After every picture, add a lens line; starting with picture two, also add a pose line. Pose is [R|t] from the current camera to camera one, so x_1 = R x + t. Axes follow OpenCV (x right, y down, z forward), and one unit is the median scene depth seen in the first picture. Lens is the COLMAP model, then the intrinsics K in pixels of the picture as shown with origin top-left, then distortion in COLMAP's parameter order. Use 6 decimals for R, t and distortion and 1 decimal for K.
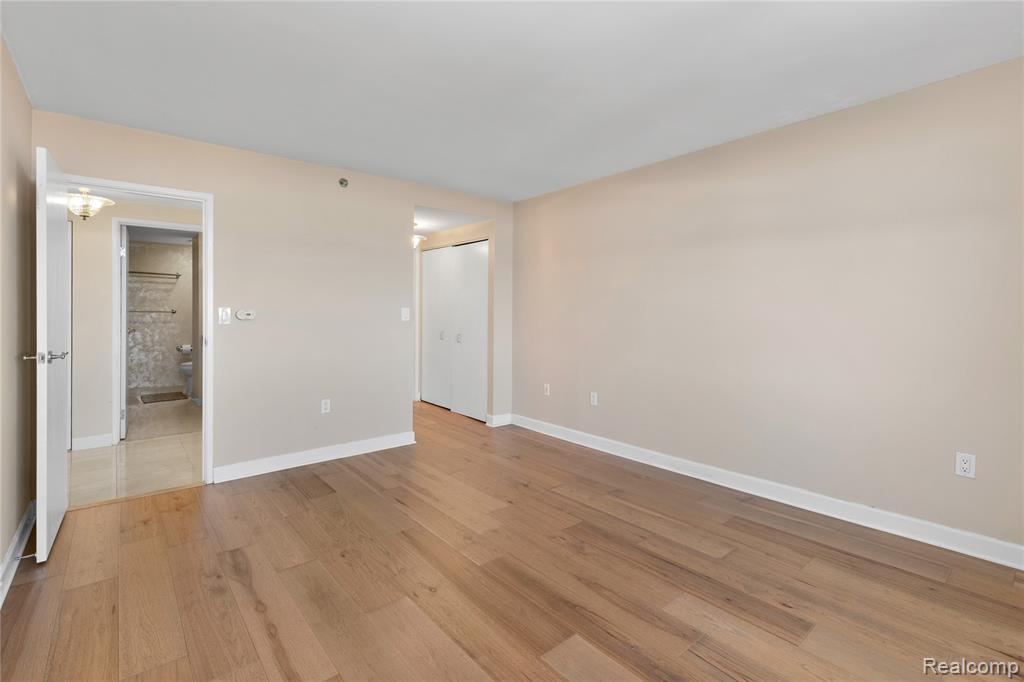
lens RADIAL K [[473.6, 0, 501.2], [0, 473.6, 316.8], [0, 0, 1]] dist [0.004569, -0.001666]
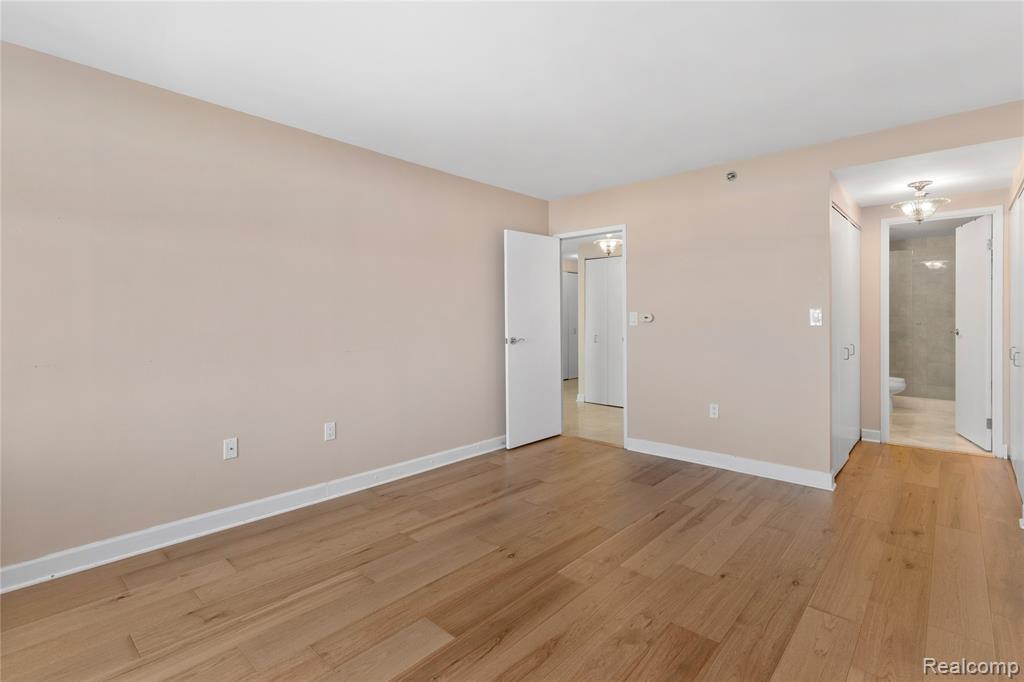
lens RADIAL K [[473.6, 0, 520.3], [0, 473.6, 318.4], [0, 0, 1]] dist [0.004569, -0.001666]
pose [[0.156965, 0.000282, -0.987604, 0.711908], [-0.002733, 0.999996, -0.000149, -0.002303], [0.987600, 0.002723, 0.156965, 0.596749]]
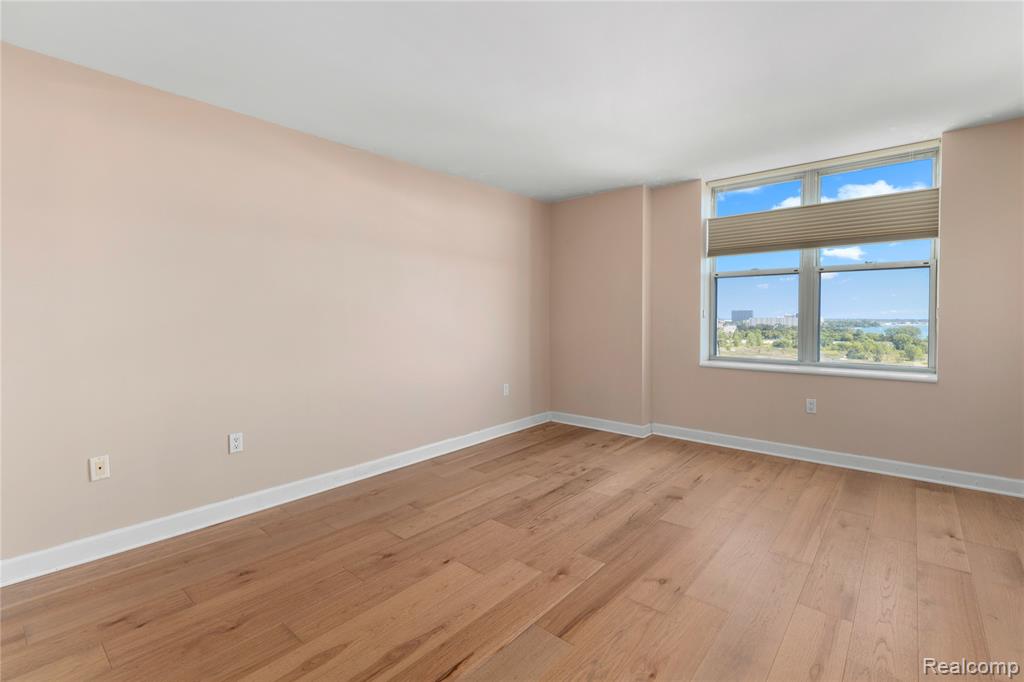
lens RADIAL K [[473.6, 0, 523.4], [0, 473.6, 321.0], [0, 0, 1]] dist [0.004569, -0.001666]
pose [[-0.201047, -0.015093, 0.979465, -0.763259], [0.013301, 0.999747, 0.018136, -0.004436], [-0.979491, 0.016674, -0.200795, 1.057959]]
